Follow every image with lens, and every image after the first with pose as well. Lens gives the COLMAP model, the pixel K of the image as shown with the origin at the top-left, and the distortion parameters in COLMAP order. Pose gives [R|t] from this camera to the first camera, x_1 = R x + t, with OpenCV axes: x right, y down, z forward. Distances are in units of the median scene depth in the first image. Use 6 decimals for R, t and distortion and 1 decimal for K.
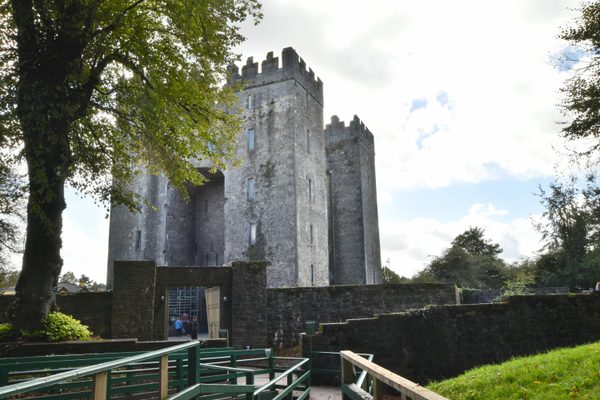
lens RADIAL K [[490.4, 0, 300.0], [0, 490.4, 200.0], [0, 0, 1]] dist [-0.009184, -0.002580]
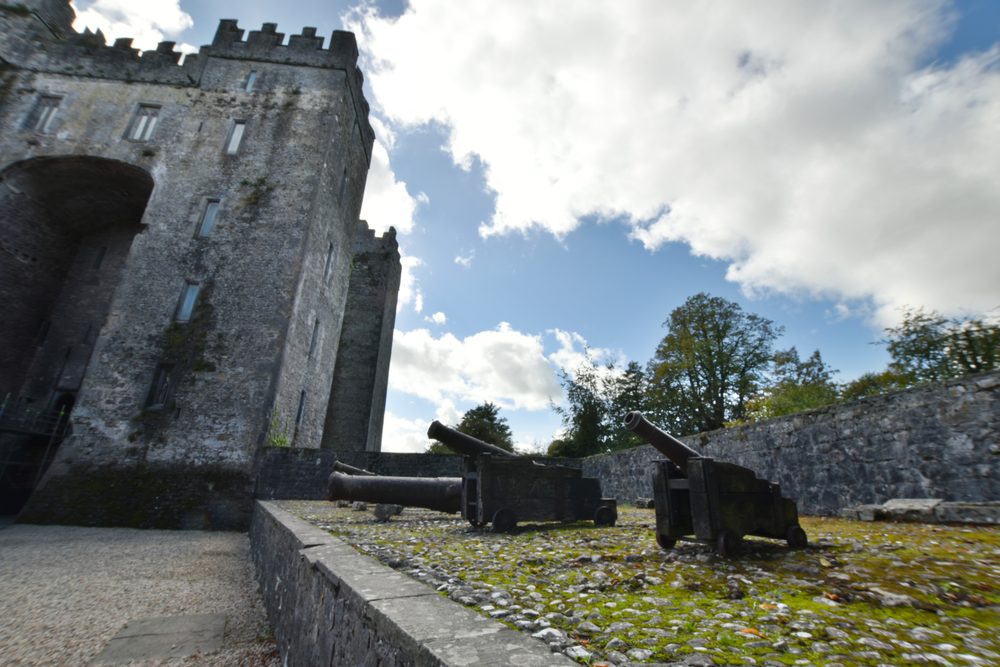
lens RADIAL K [[440.1, 0, 500.0], [0, 440.1, 333.5], [0, 0, 1]] dist [-0.023978, 0.000408]
pose [[0.865346, 0.221867, 0.449391, -0.016949], [-0.156429, 0.971446, -0.178389, 0.120218], [-0.476137, 0.084070, 0.875343, 0.477226]]
